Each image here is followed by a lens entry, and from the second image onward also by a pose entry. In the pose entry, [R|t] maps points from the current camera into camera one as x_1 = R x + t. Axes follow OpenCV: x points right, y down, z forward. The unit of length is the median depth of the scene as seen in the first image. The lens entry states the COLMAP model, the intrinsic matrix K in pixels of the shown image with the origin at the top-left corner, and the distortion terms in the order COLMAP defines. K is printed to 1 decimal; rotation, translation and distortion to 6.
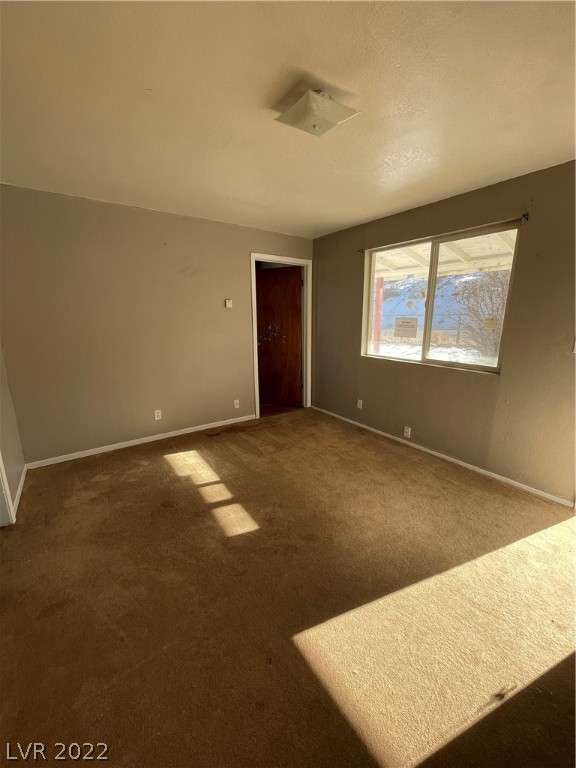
lens RADIAL K [[309.7, 0, 288.0], [0, 309.7, 384.0], [0, 0, 1]] dist [-0.000536, -0.000328]
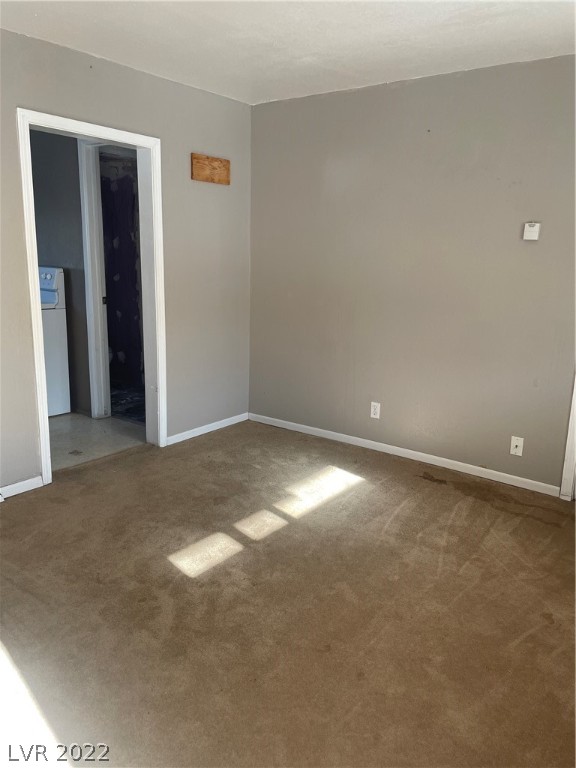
lens RADIAL K [[574.6, 0, 288.0], [0, 574.6, 384.0], [0, 0, 1]] dist [0.028211, -0.000652]
pose [[0.303661, 0.230580, -0.924458, 0.698238], [-0.234492, 0.958516, 0.162050, -0.116779], [0.923474, 0.167570, 0.345133, 0.492723]]
